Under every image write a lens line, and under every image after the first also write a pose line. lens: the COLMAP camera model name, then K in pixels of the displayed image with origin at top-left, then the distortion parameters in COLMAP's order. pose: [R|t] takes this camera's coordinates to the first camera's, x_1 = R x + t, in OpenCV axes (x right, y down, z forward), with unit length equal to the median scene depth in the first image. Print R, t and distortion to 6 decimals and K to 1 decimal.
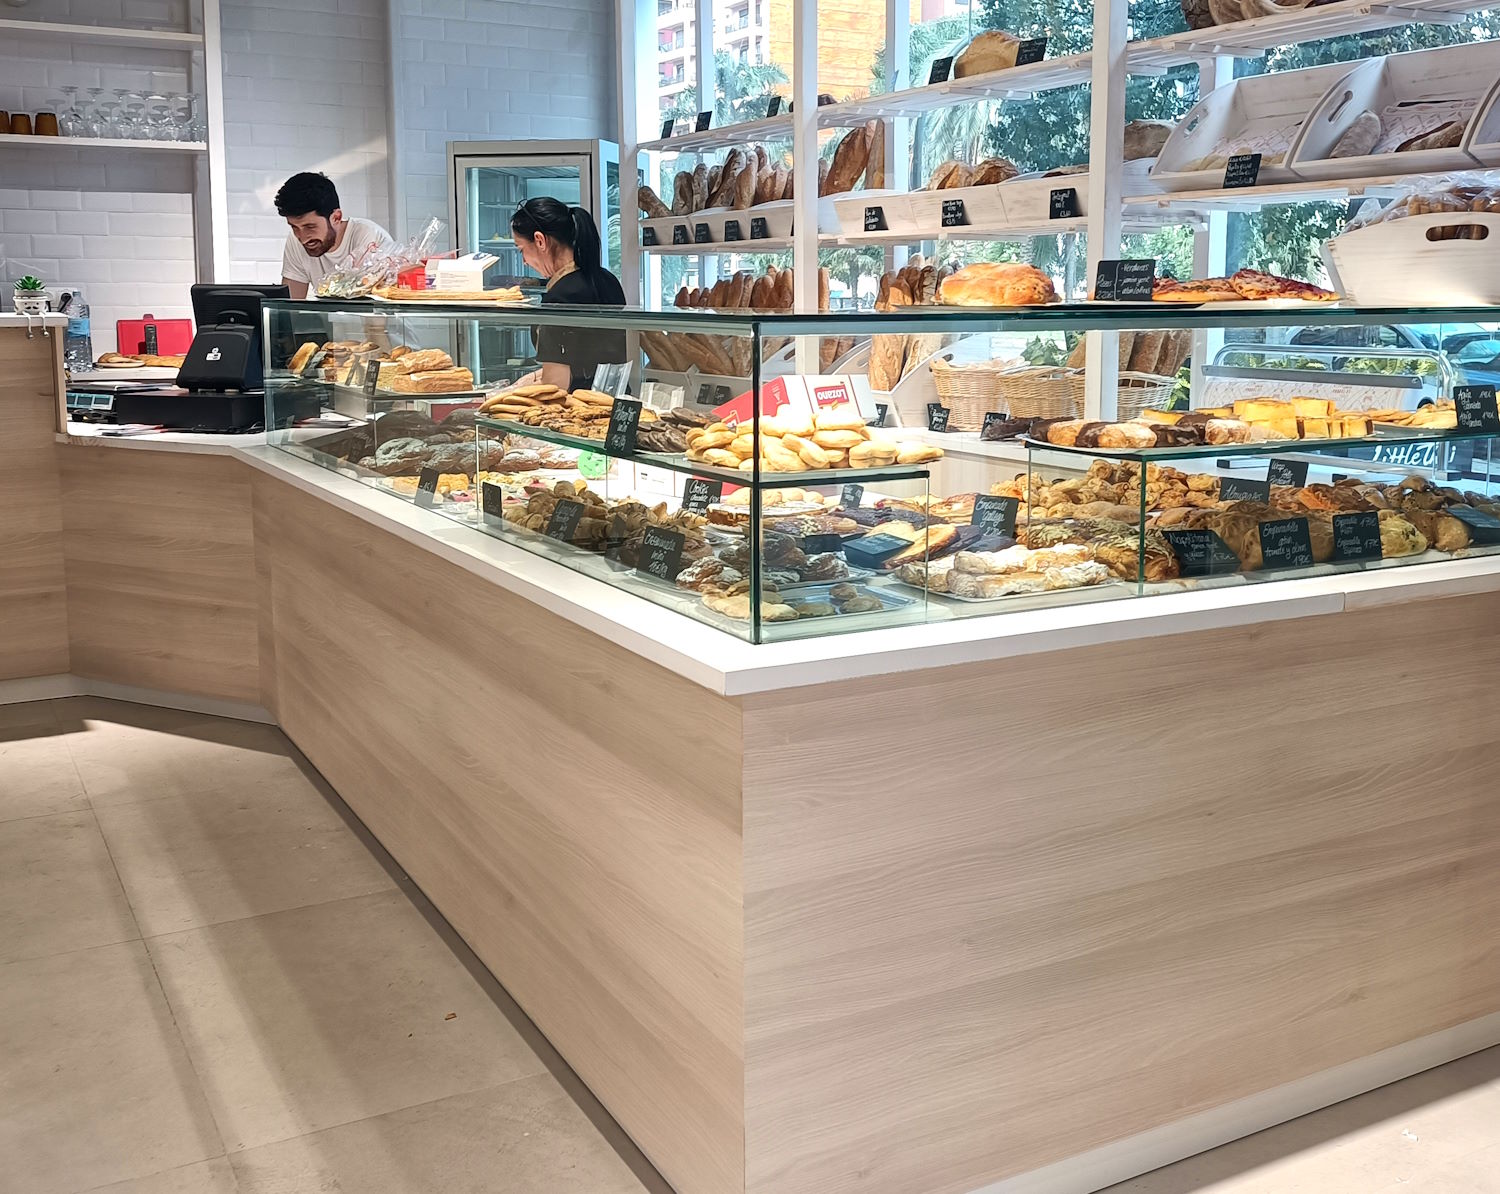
lens RADIAL K [[1562.4, 0, 750.0], [0, 1562.4, 597.0], [0, 0, 1]] dist [-0.002971, -0.029090]
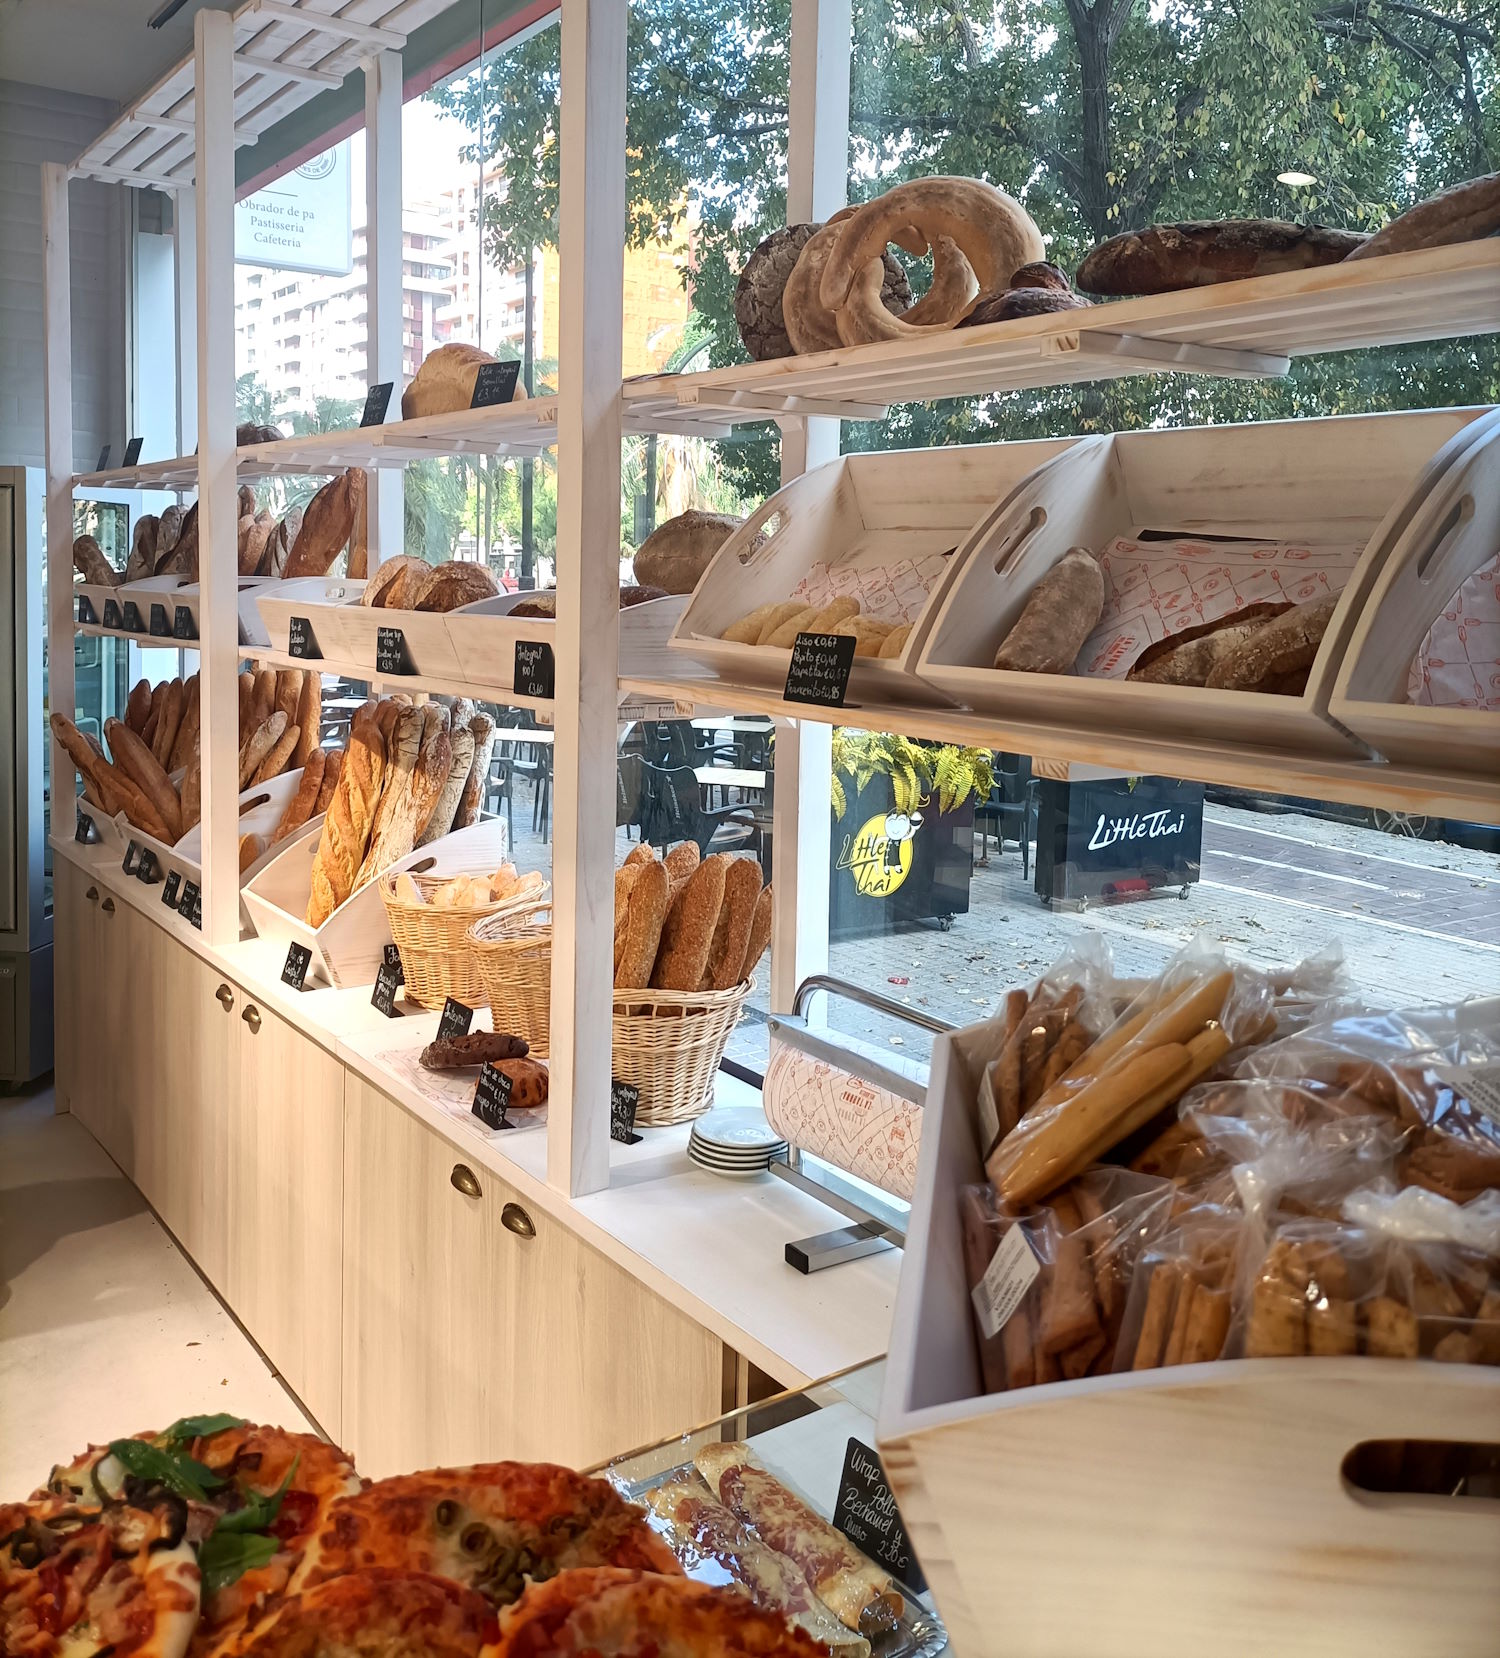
lens RADIAL K [[1464.7, 0, 742.7], [0, 1464.7, 740.6], [0, 0, 1]] dist [0.114190, -0.235953]
pose [[0.989543, 0.013149, 0.143636, 0.211924], [-0.001746, 0.996855, -0.079224, -0.199591], [-0.144226, 0.078145, 0.986454, 0.526874]]
